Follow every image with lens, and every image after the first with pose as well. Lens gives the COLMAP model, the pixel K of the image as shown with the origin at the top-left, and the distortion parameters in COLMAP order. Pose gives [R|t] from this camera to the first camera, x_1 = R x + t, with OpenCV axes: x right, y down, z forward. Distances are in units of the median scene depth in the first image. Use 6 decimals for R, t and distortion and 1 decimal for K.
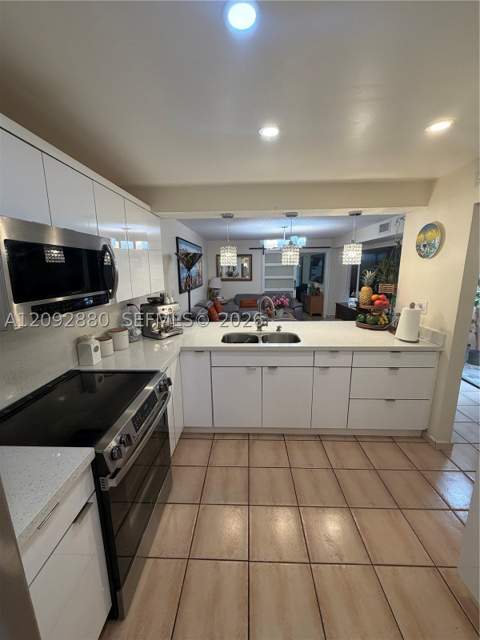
lens RADIAL K [[253.7, 0, 240.0], [0, 253.7, 320.0], [0, 0, 1]] dist [-0.001073, 0.000247]
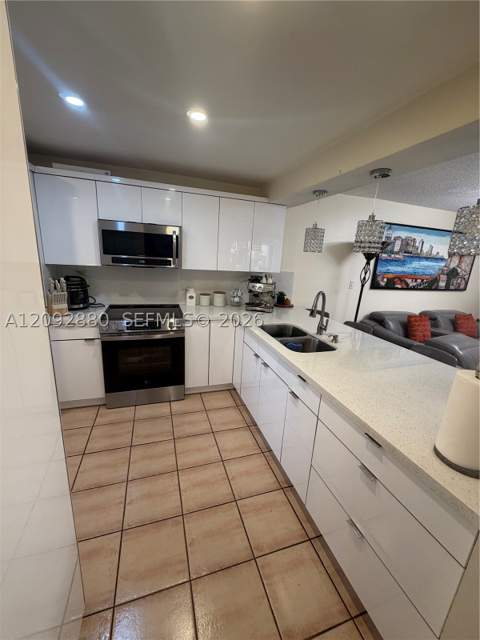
lens RADIAL K [[253.7, 0, 240.0], [0, 253.7, 320.0], [0, 0, 1]] dist [-0.001073, 0.000247]
pose [[0.349995, 0.272530, -0.896231, 0.964571], [-0.248211, 0.949527, 0.191805, -0.126817], [0.903269, 0.155324, 0.399975, 0.611710]]
